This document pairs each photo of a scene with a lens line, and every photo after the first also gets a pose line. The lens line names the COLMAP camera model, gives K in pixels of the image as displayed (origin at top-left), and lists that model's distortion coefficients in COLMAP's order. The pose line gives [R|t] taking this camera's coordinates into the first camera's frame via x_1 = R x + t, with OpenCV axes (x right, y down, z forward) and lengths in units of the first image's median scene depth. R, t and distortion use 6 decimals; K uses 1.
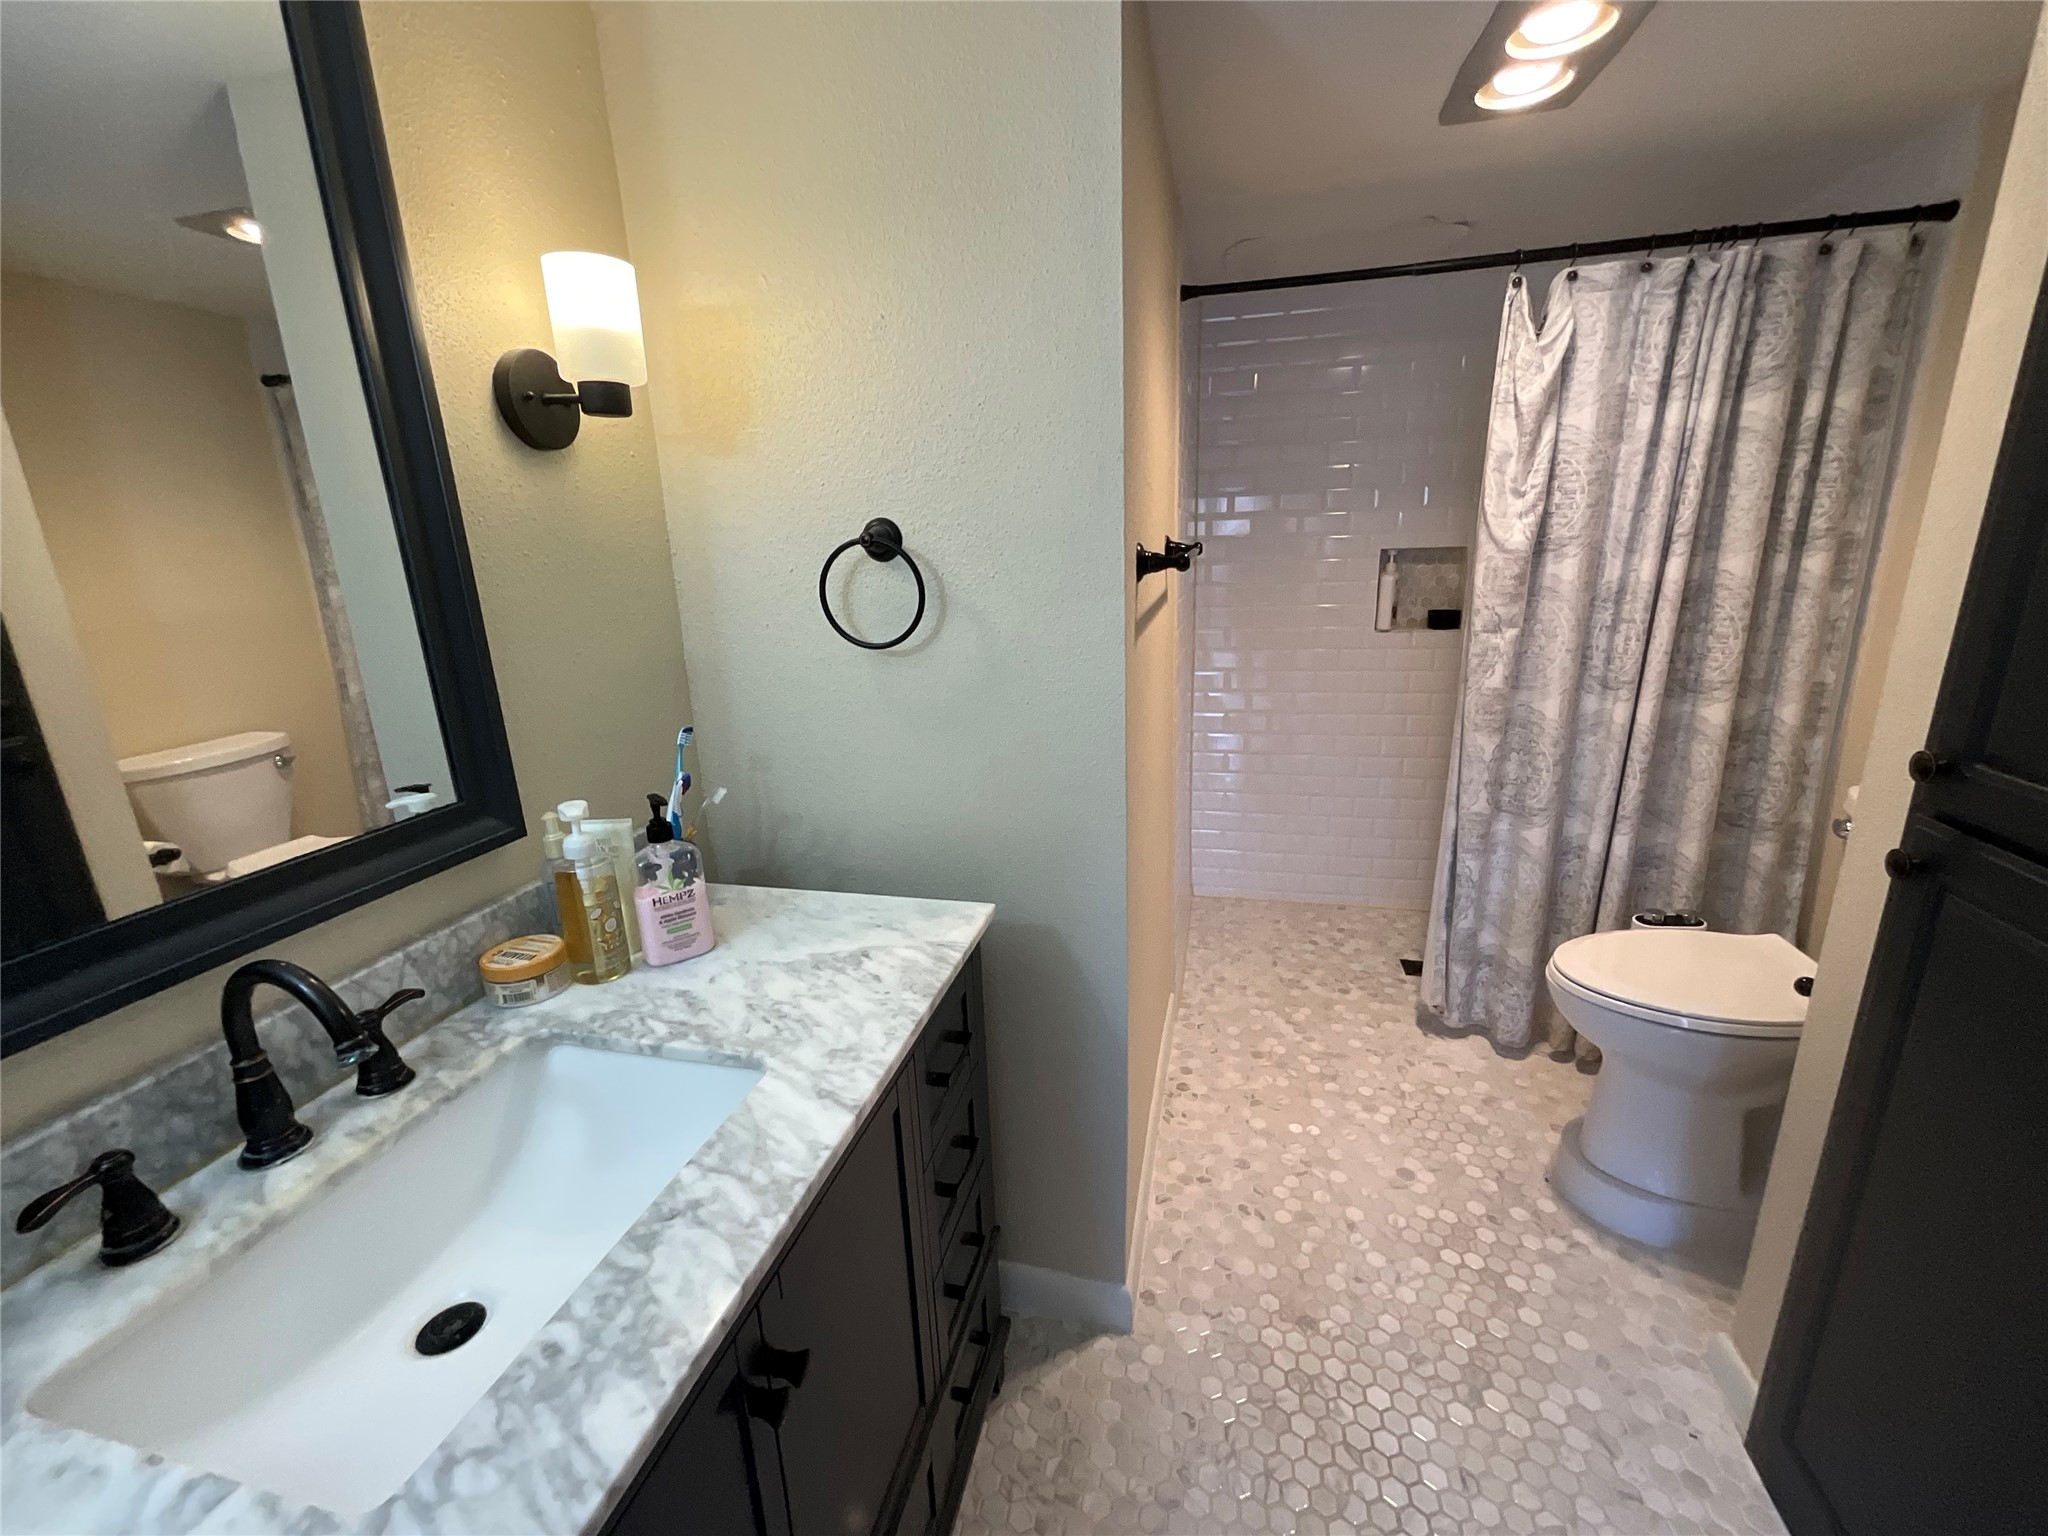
lens RADIAL K [[839.6, 0, 1030.9], [0, 839.6, 767.5], [0, 0, 1]] dist [0.003096, 0.000372]
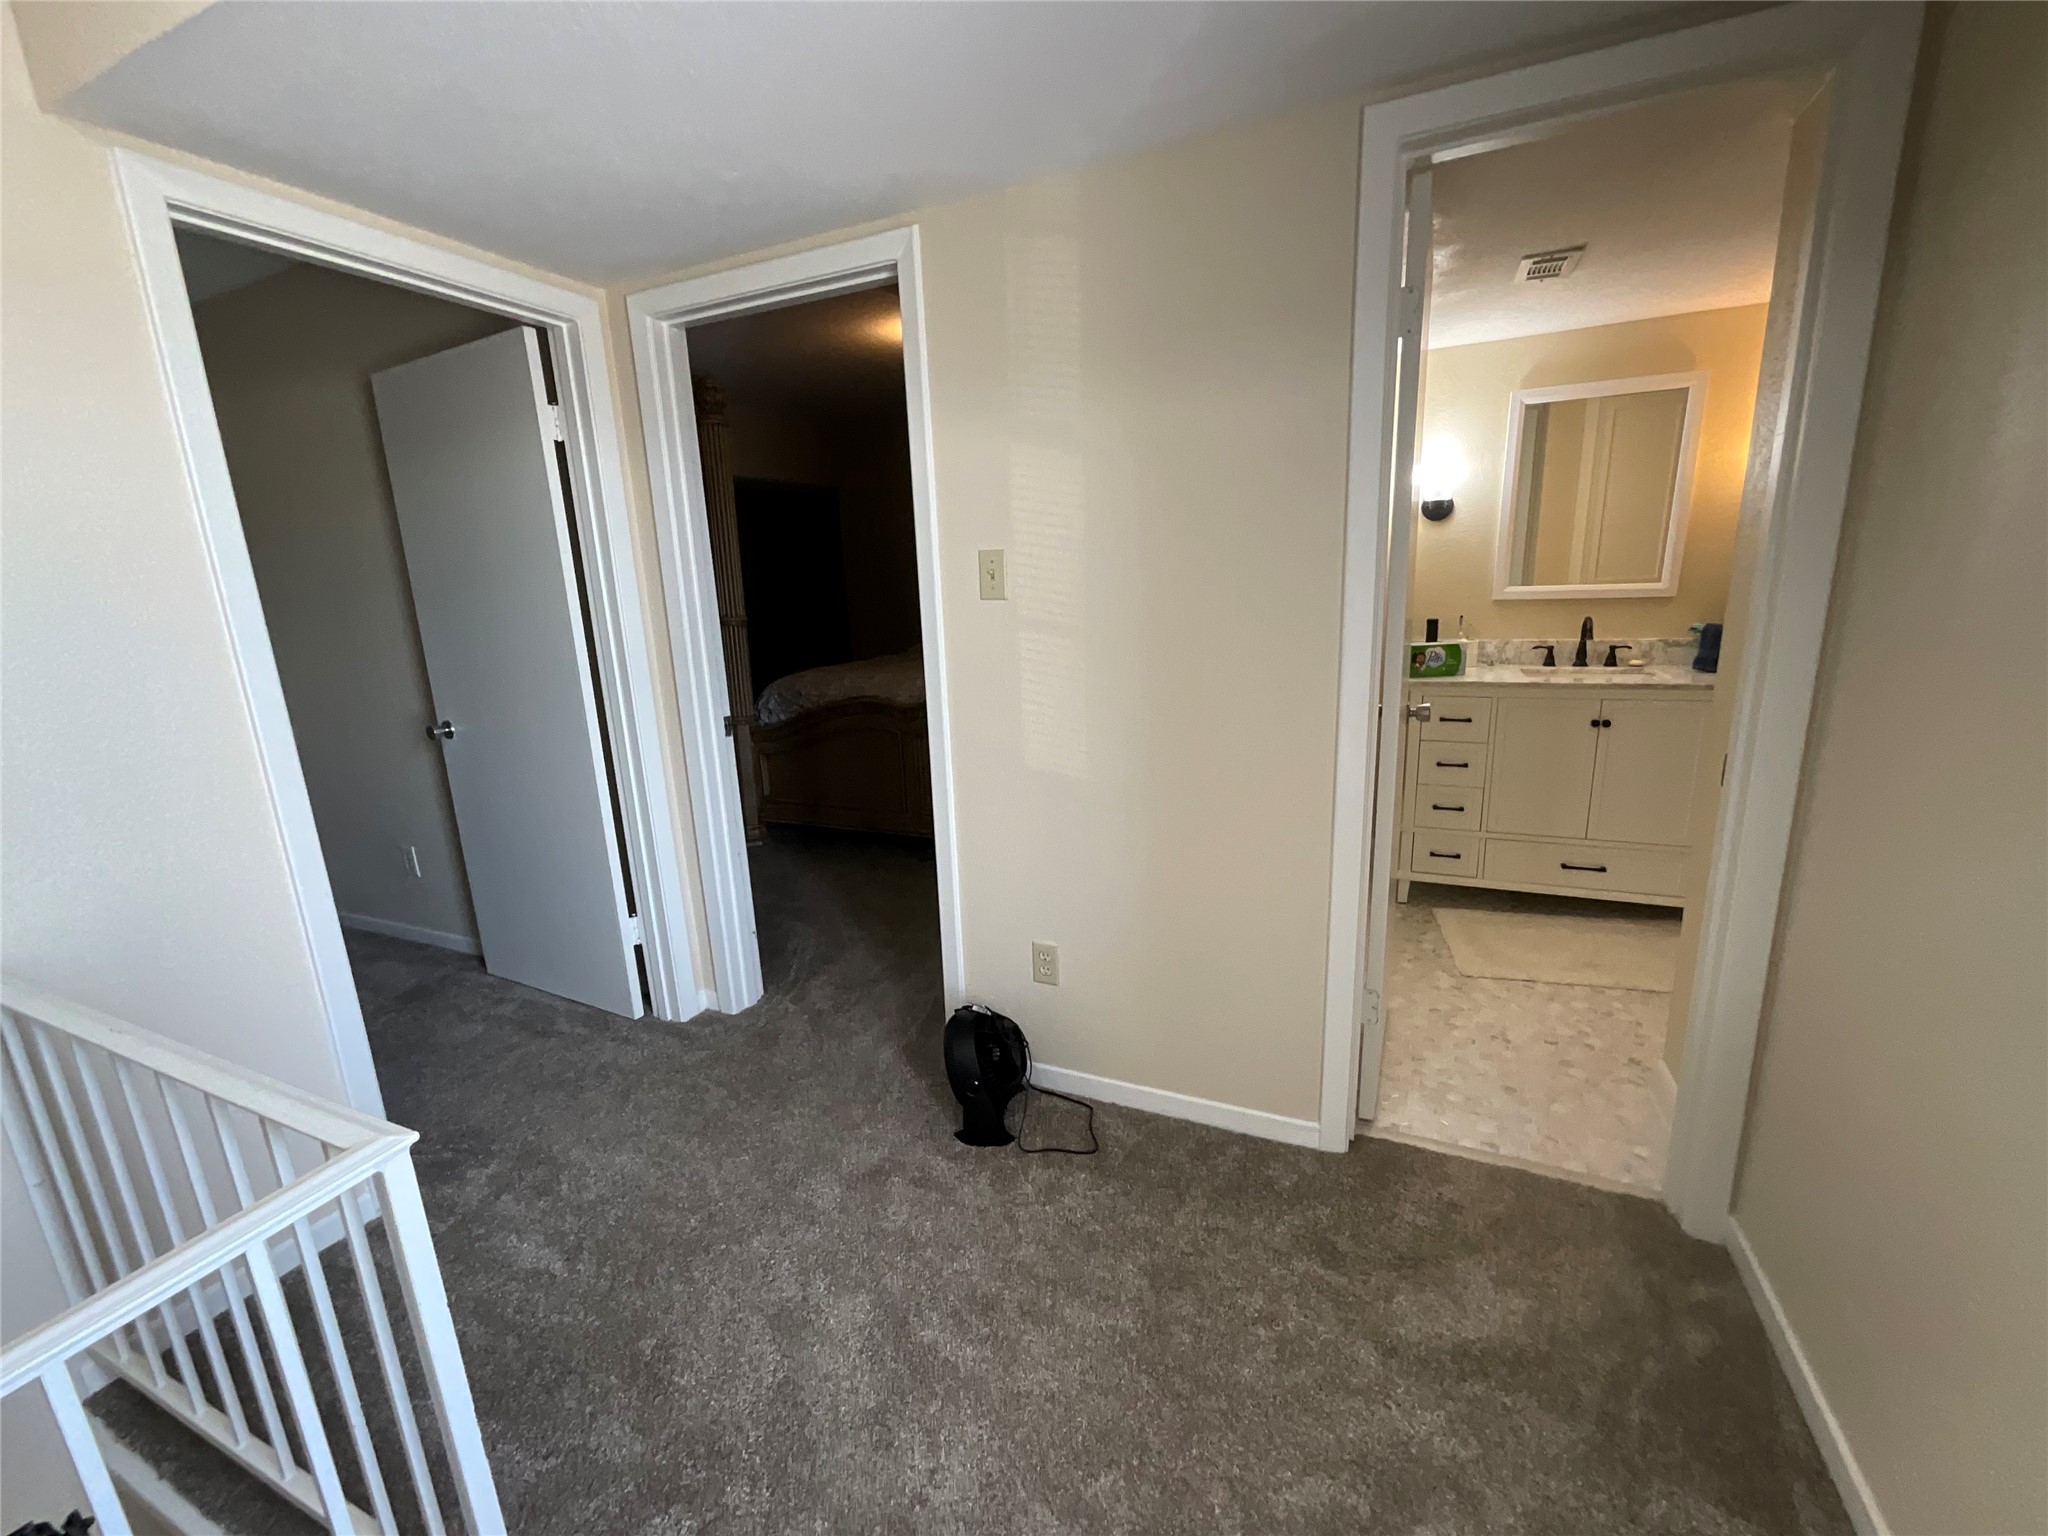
lens RADIAL K [[839.6, 0, 1023.2], [0, 839.6, 767.4], [0, 0, 1]] dist [0.003096, 0.000372]
pose [[-0.180557, 0.262087, -0.948003, 1.821121], [-0.213752, 0.930352, 0.297919, 0.111543], [0.960057, 0.256429, -0.111960, -0.549606]]
